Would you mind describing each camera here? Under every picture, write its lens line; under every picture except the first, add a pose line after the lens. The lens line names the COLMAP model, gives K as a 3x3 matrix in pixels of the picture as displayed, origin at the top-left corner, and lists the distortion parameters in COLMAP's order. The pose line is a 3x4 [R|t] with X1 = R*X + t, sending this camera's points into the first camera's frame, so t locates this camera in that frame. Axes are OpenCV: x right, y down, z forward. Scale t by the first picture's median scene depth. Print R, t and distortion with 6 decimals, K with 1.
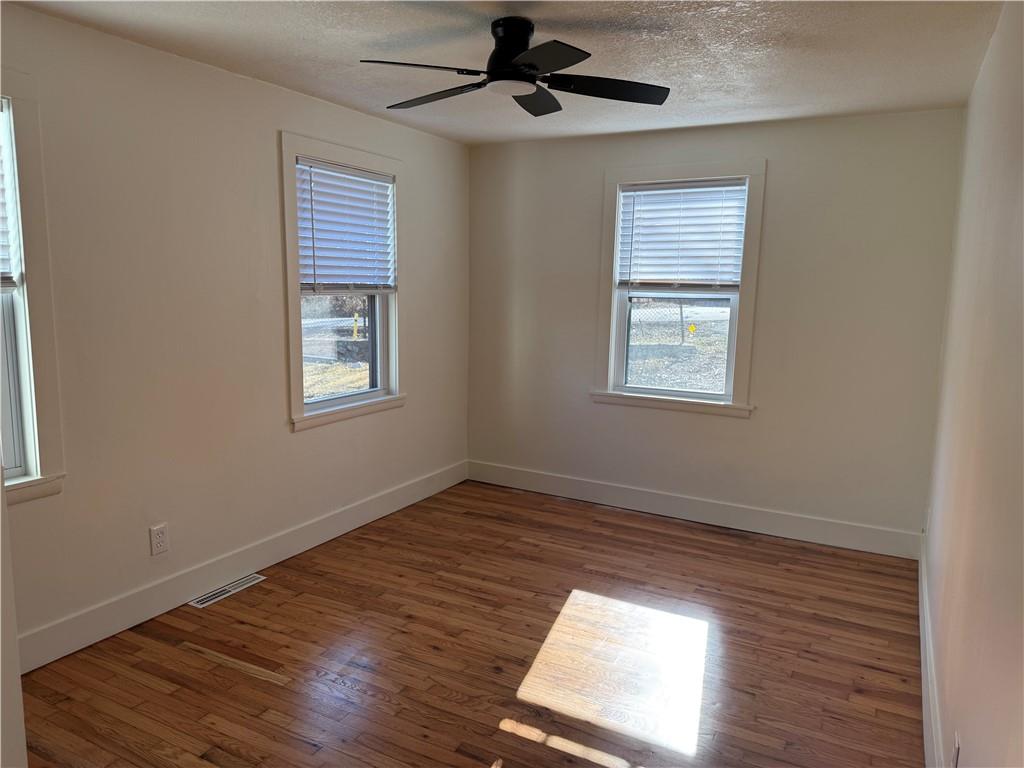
lens RADIAL K [[715.7, 0, 512.0], [0, 715.7, 384.0], [0, 0, 1]] dist [0.115414, -0.154259]
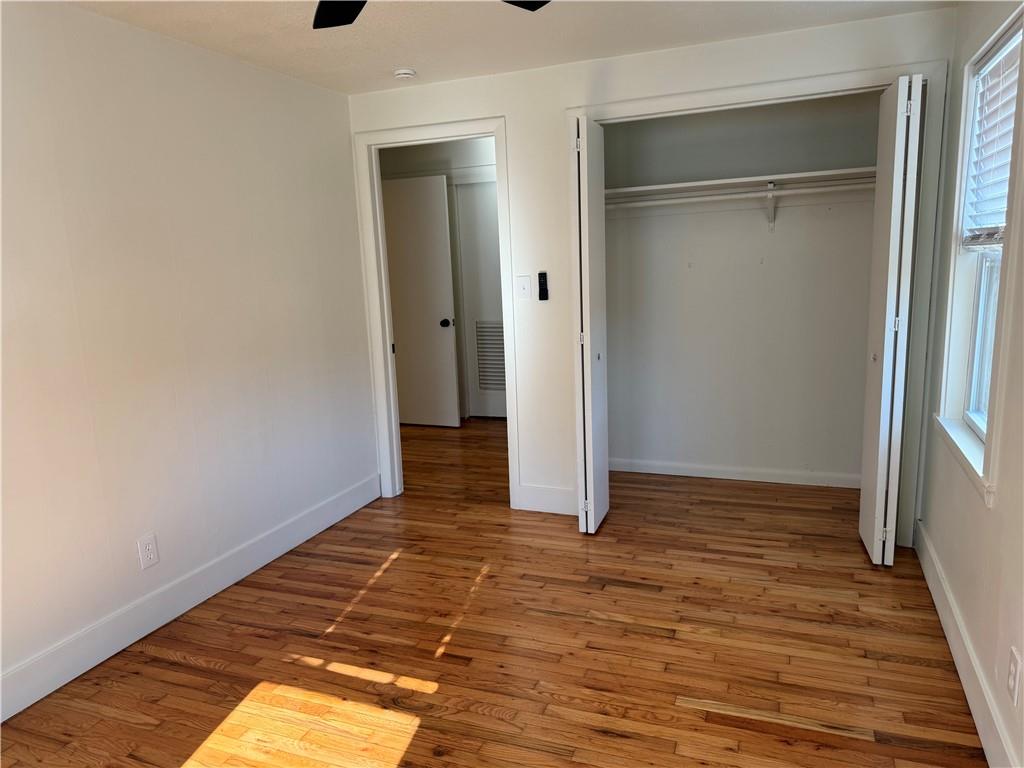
lens RADIAL K [[715.7, 0, 512.0], [0, 715.7, 384.0], [0, 0, 1]] dist [0.115414, -0.154259]
pose [[-0.993954, 0.036675, -0.103487, -0.034082], [0.002431, 0.949681, 0.313210, -0.243878], [0.109766, 0.311065, -0.944029, 1.778384]]
